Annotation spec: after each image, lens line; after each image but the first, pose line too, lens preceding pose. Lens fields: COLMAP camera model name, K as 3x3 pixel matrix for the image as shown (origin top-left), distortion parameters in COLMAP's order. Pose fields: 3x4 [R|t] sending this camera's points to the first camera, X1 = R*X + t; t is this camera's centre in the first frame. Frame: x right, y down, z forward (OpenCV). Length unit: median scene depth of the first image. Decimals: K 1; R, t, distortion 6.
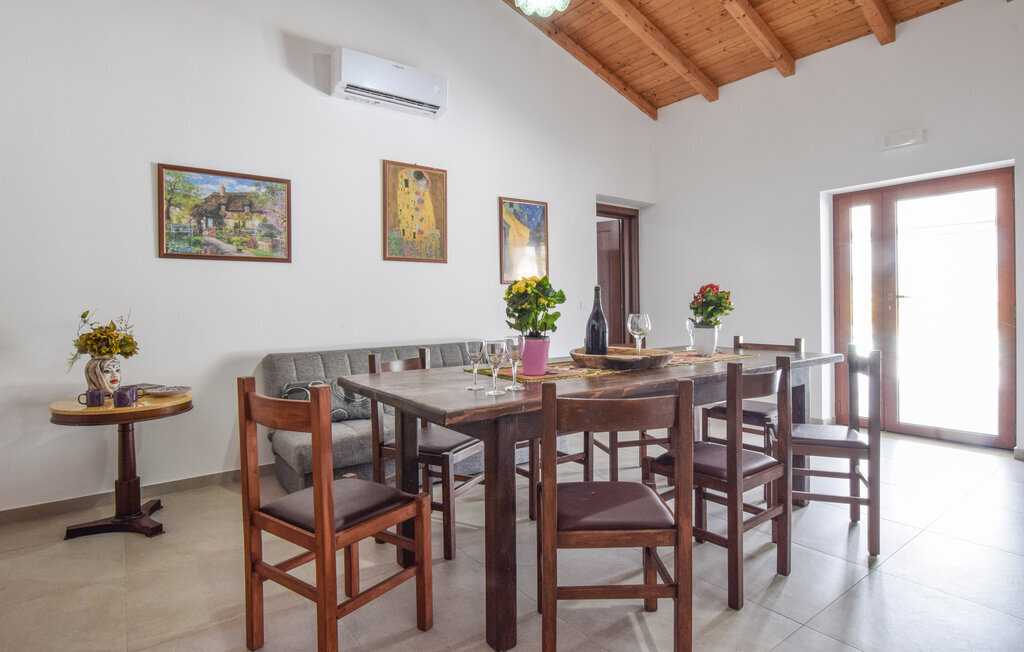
lens RADIAL K [[531.0, 0, 515.4], [0, 531.0, 319.4], [0, 0, 1]] dist [-0.007045, -0.000696]
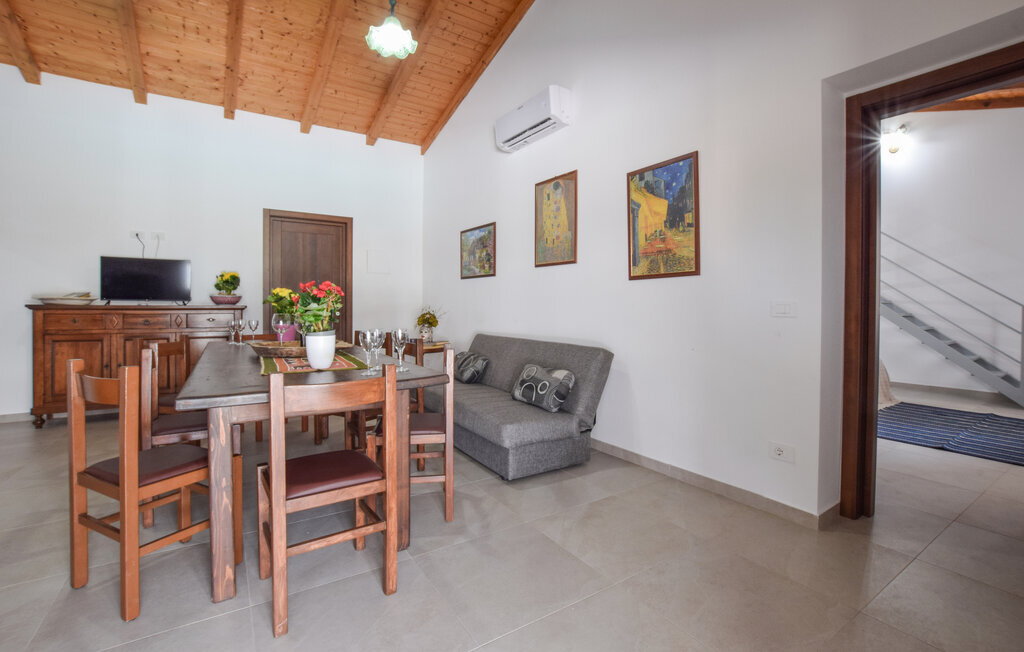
lens RADIAL K [[468.8, 0, 533.2], [0, 468.8, 301.4], [0, 0, 1]] dist [-0.001178, 0.000046]
pose [[-0.037510, 0.008280, -0.999262, 0.791570], [-0.022797, 0.999698, 0.009139, -0.043290], [0.999036, 0.023123, -0.037310, 1.010126]]
